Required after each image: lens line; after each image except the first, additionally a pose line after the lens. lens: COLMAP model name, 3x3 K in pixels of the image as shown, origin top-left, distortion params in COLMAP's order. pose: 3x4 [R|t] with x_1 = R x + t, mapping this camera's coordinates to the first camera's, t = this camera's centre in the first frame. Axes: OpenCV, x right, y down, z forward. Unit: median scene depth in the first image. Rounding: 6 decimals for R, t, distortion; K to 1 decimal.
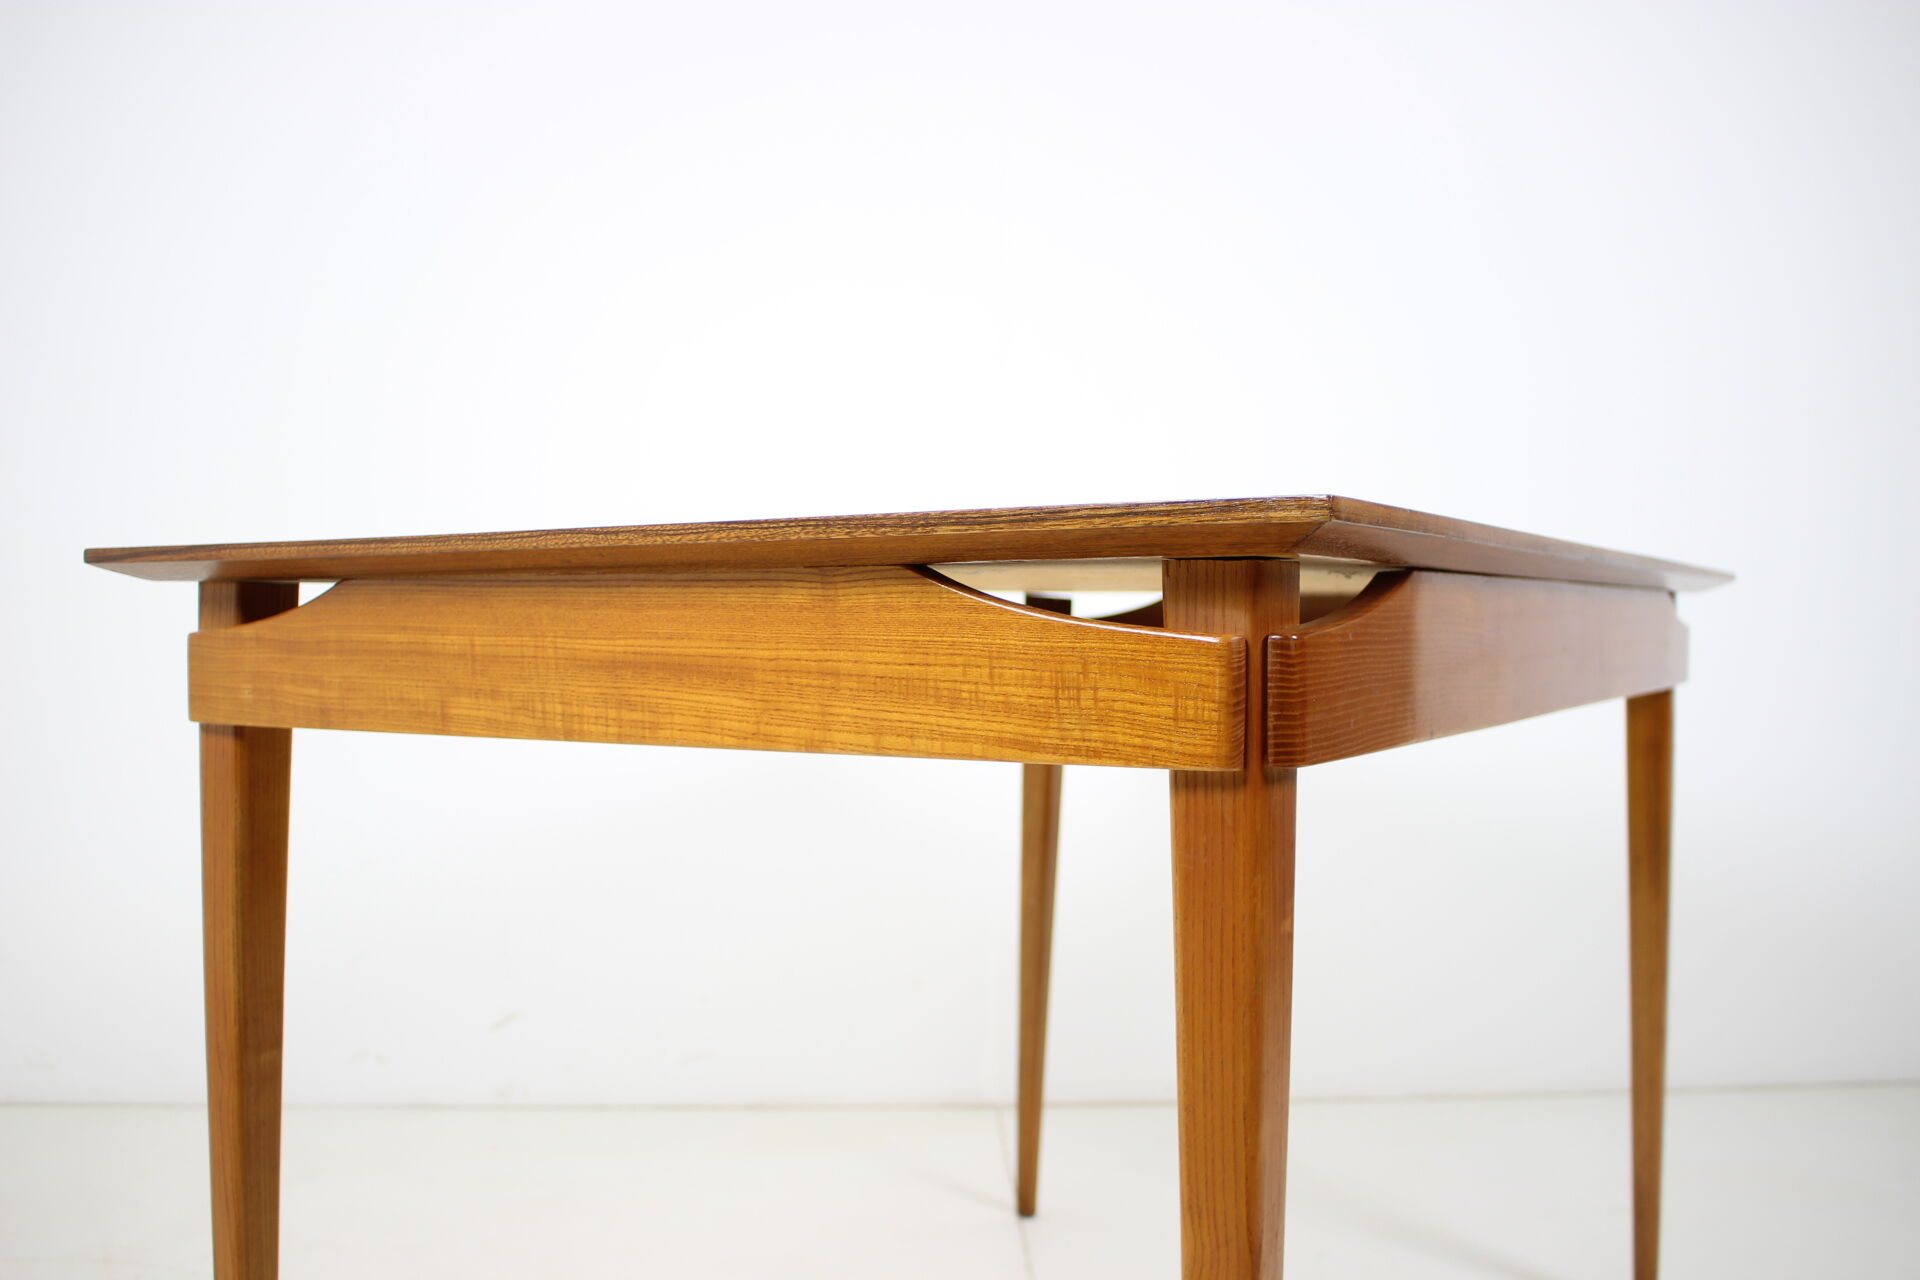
lens RADIAL K [[1774.2, 0, 961.0], [0, 1774.2, 651.9], [0, 0, 1]] dist [-0.125553, 0.000000]
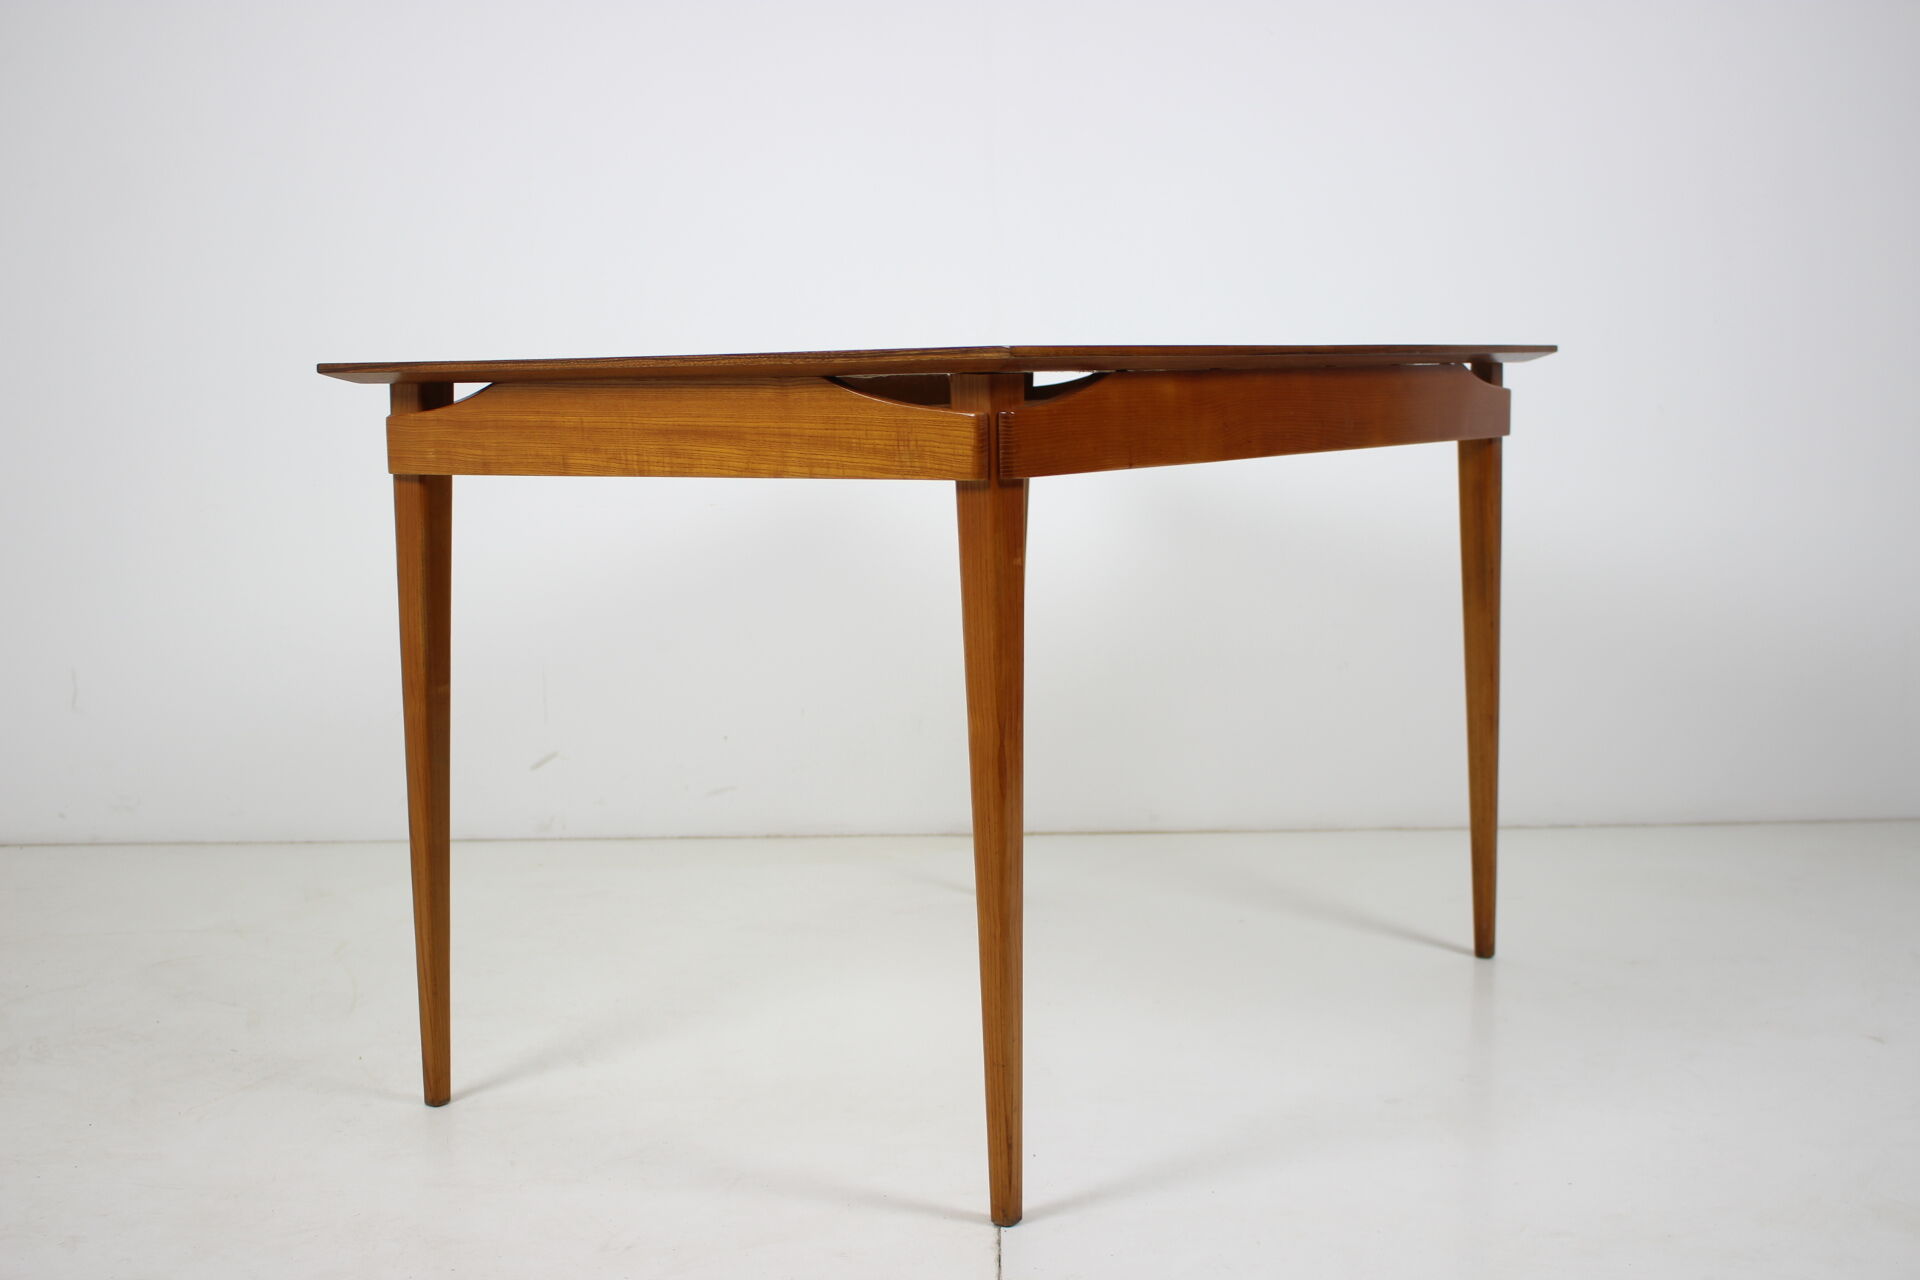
lens RADIAL K [[2290.7, 0, 958.1], [0, 2290.7, 634.9], [0, 0, 1]] dist [-0.079740, 0.000000]
pose [[0.999068, -0.010778, -0.041801, 0.191979], [0.014778, 0.995214, 0.096593, -0.007667], [0.040560, -0.097121, 0.994446, -1.311532]]
